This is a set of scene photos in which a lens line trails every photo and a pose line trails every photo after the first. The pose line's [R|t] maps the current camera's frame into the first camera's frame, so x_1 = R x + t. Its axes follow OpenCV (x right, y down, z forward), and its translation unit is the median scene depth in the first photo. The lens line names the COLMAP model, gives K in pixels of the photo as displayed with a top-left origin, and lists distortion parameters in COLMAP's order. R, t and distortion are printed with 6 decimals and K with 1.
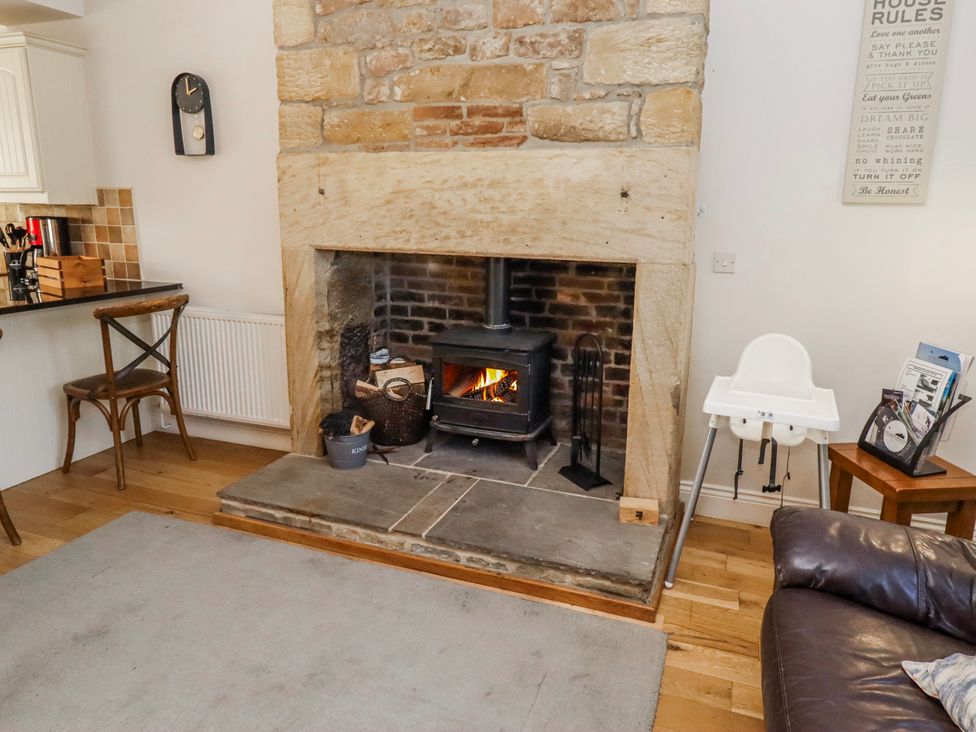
lens RADIAL K [[662.6, 0, 488.0], [0, 662.6, 366.0], [0, 0, 1]] dist [-0.009017, -0.003704]
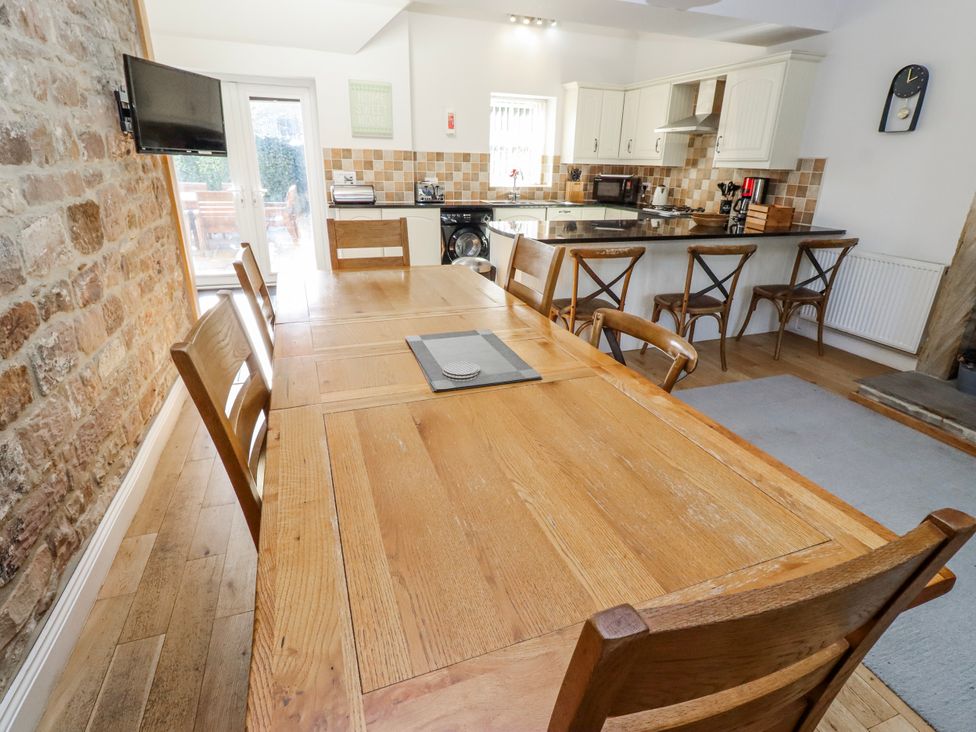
lens RADIAL K [[510.7, 0, 497.1], [0, 510.7, 350.2], [0, 0, 1]] dist [0.007368, -0.001381]
pose [[0.642792, 0.266336, -0.718251, -0.113871], [-0.197153, 0.963547, 0.180854, 0.072017], [0.740236, 0.025353, 0.671869, -0.265133]]
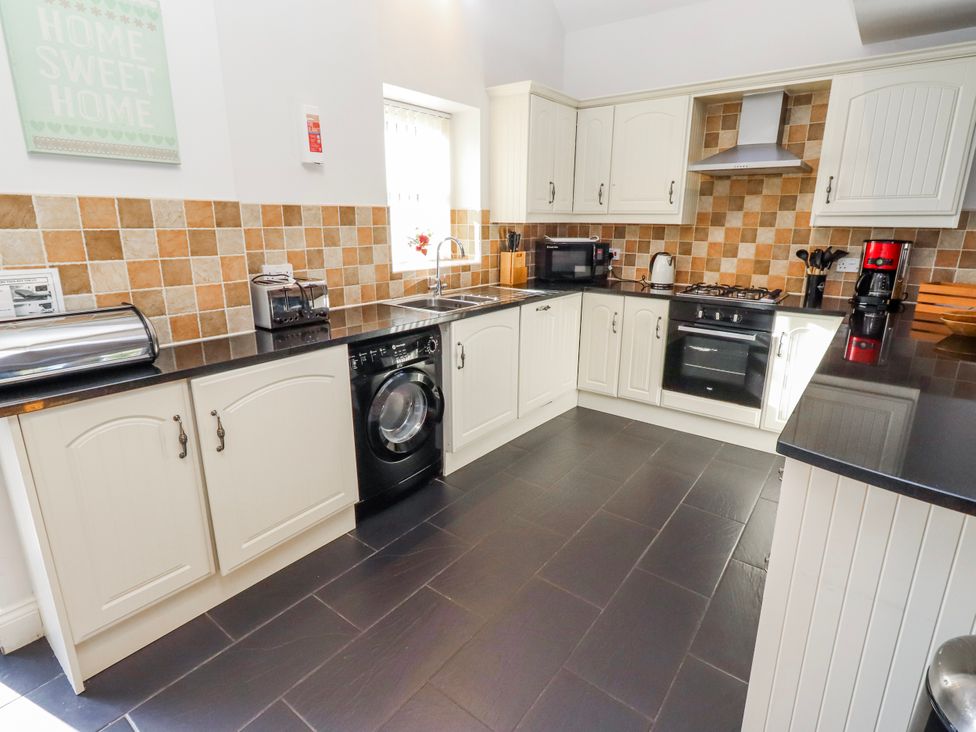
lens RADIAL K [[510.7, 0, 497.1], [0, 510.7, 350.2], [0, 0, 1]] dist [0.007368, -0.001381]
pose [[0.950754, 0.070244, -0.301883, -1.115100], [-0.067436, 0.997529, 0.019728, -0.045986], [0.302523, 0.001602, 0.953141, 0.117760]]
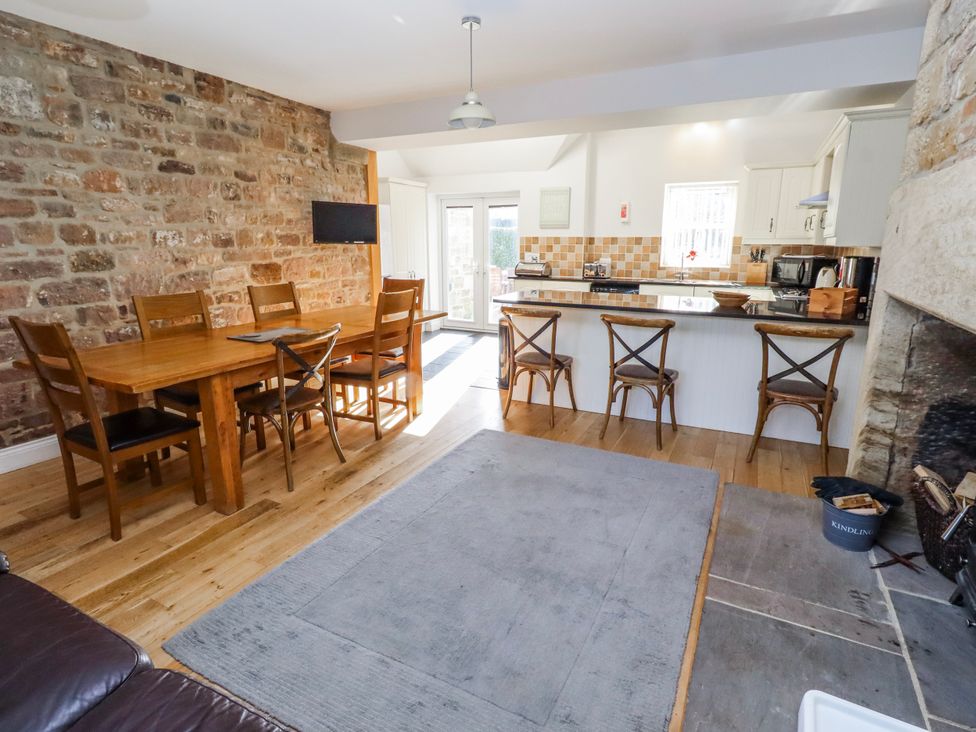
lens RADIAL K [[510.7, 0, 497.1], [0, 510.7, 350.2], [0, 0, 1]] dist [0.007368, -0.001381]
pose [[-0.120093, 0.192256, -0.973969, 0.436390], [-0.242539, 0.945659, 0.216574, -0.119116], [0.962680, 0.262234, -0.066937, 0.519065]]
